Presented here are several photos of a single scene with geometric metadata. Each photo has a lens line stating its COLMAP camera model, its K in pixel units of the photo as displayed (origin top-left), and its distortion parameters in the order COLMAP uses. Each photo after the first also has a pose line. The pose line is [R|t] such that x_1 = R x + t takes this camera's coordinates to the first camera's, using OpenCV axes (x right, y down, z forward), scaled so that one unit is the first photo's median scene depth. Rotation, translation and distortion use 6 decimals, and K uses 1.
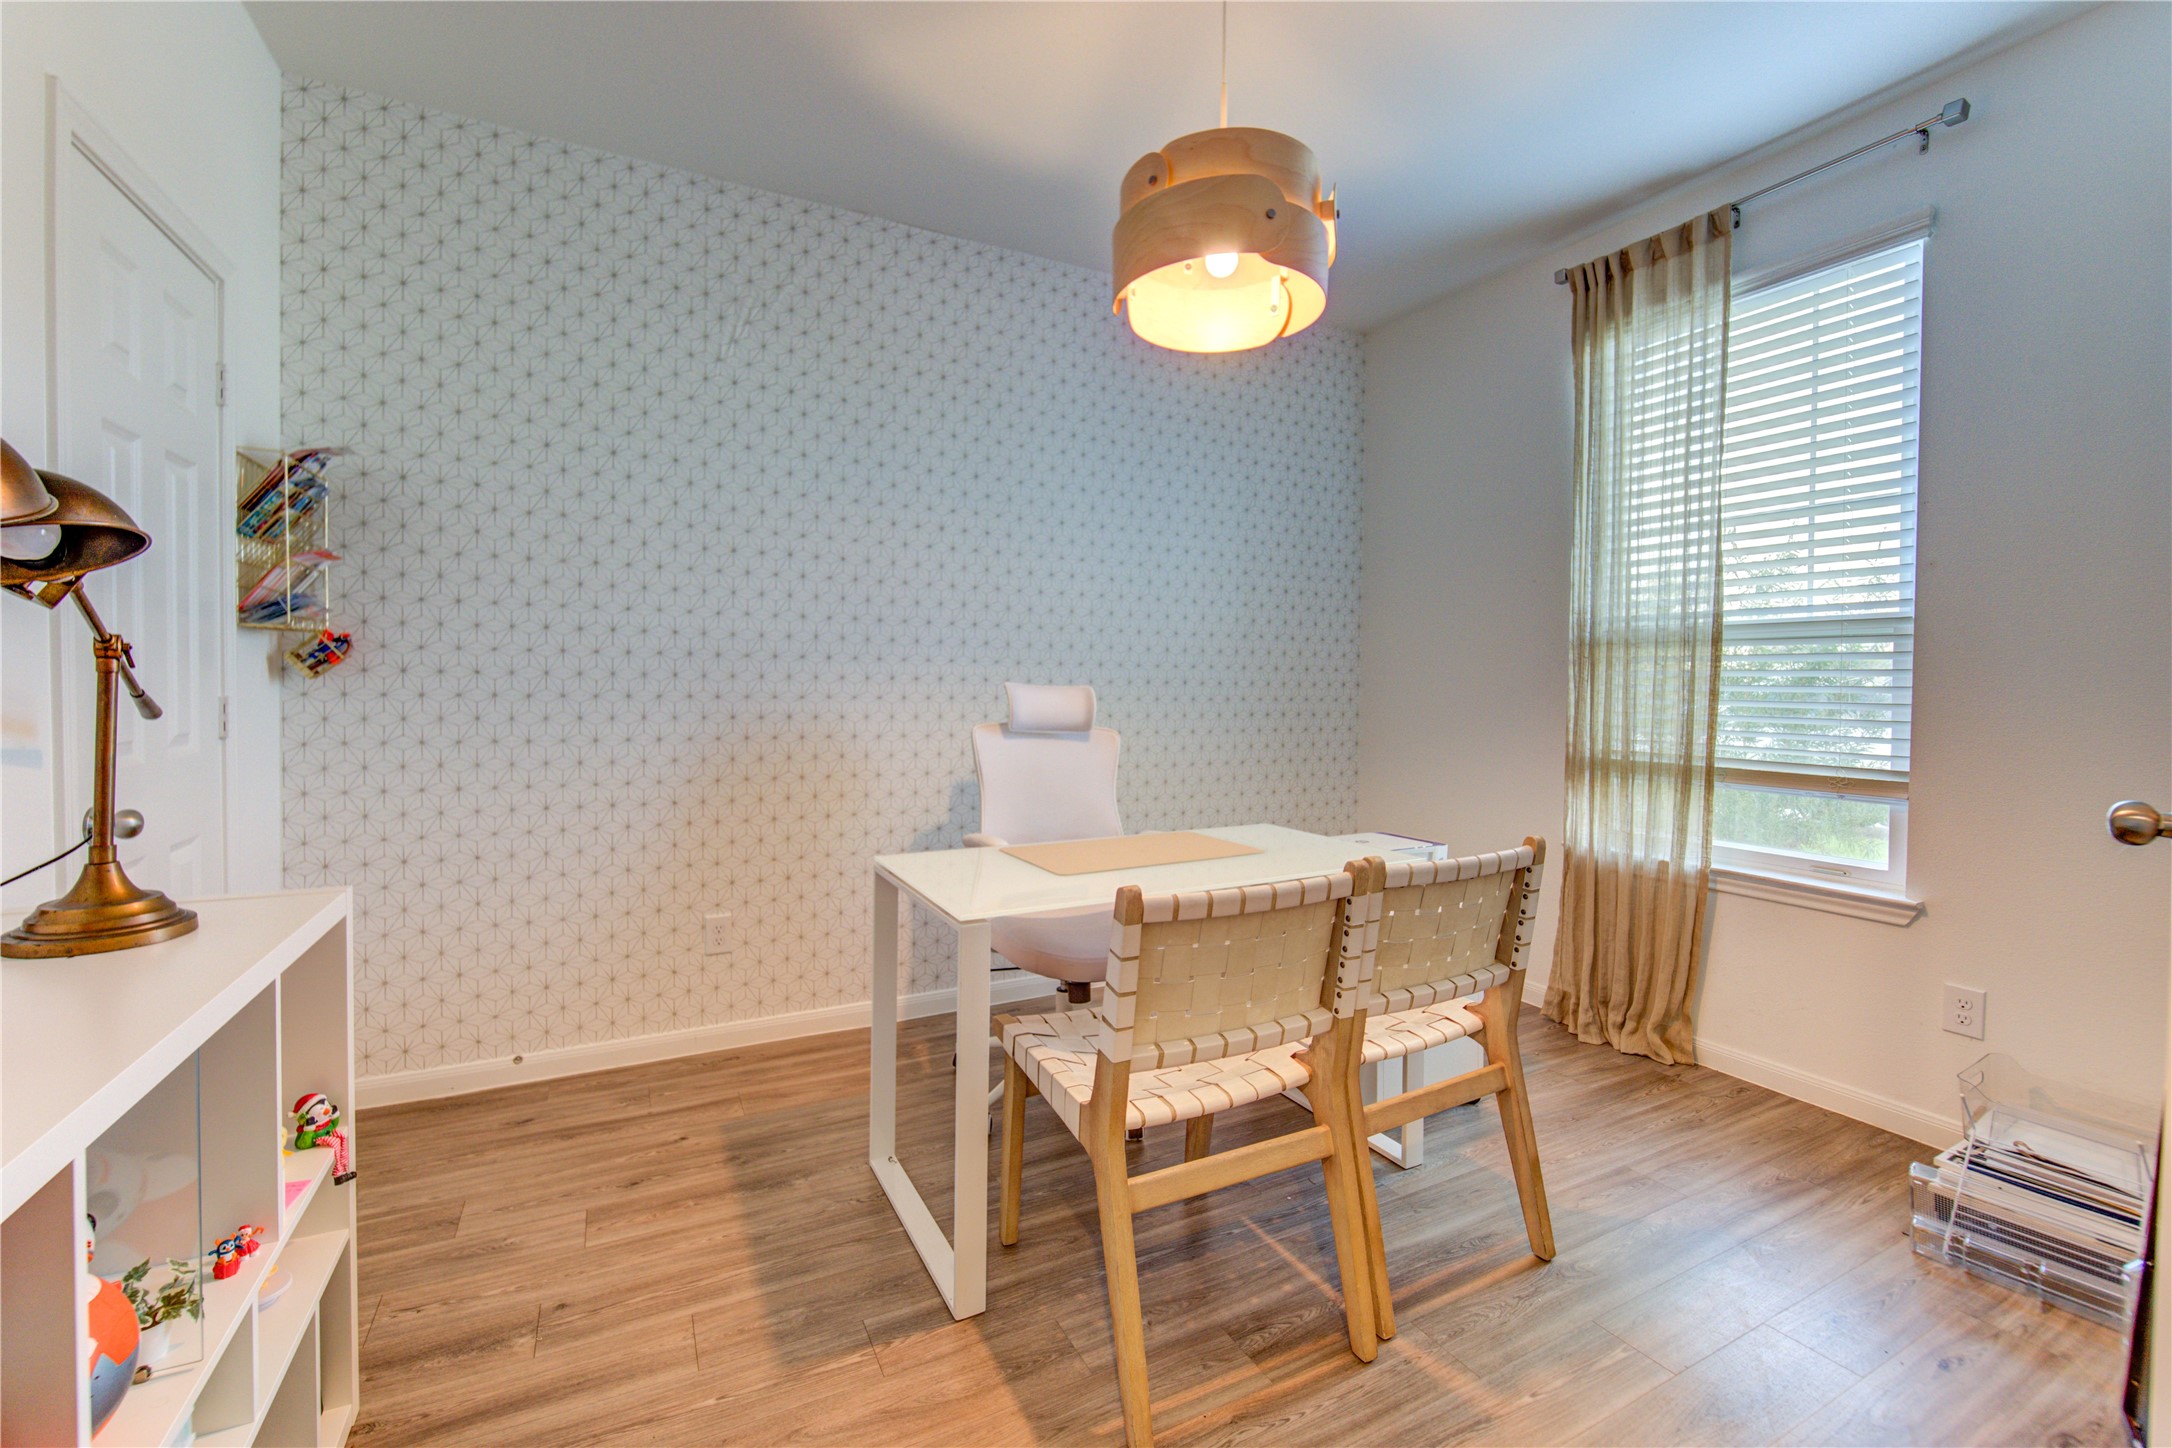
lens RADIAL K [[909.7, 0, 1090.0], [0, 909.7, 685.4], [0, 0, 1]] dist [-0.004485, -0.000626]
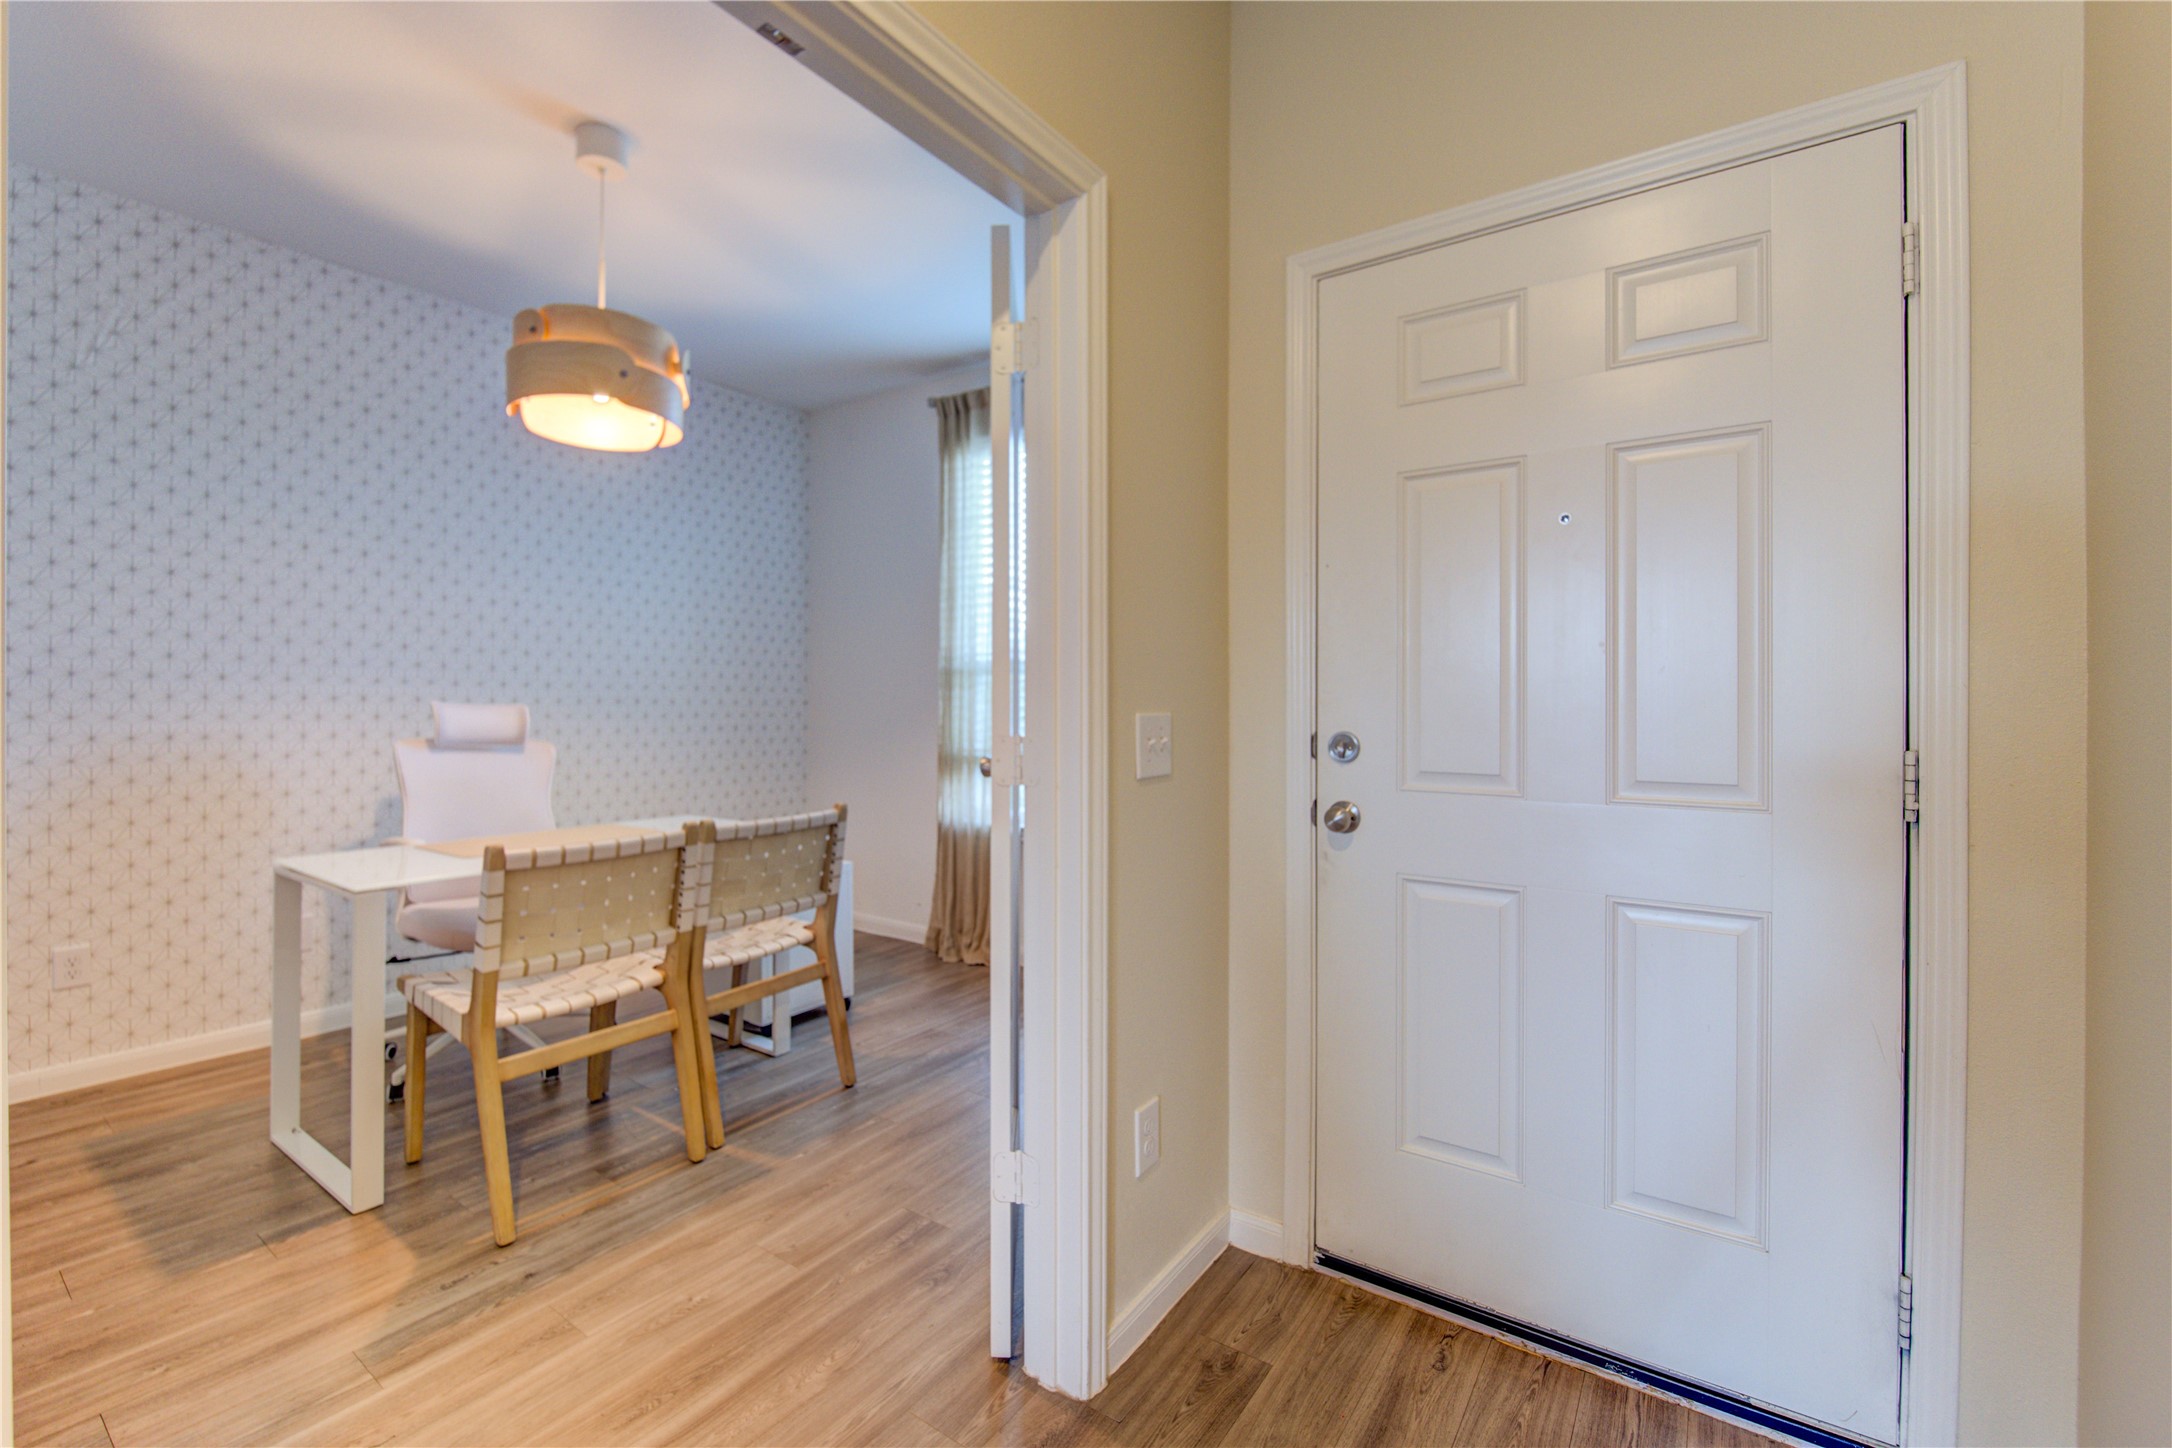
lens RADIAL K [[893.8, 0, 1068.9], [0, 893.8, 699.7], [0, 0, 1]] dist [-0.001440, -0.002878]
pose [[0.889276, -0.002060, 0.457366, 0.133854], [0.004170, 0.999985, -0.003604, 0.001551], [-0.457351, 0.005113, 0.889271, -0.428657]]
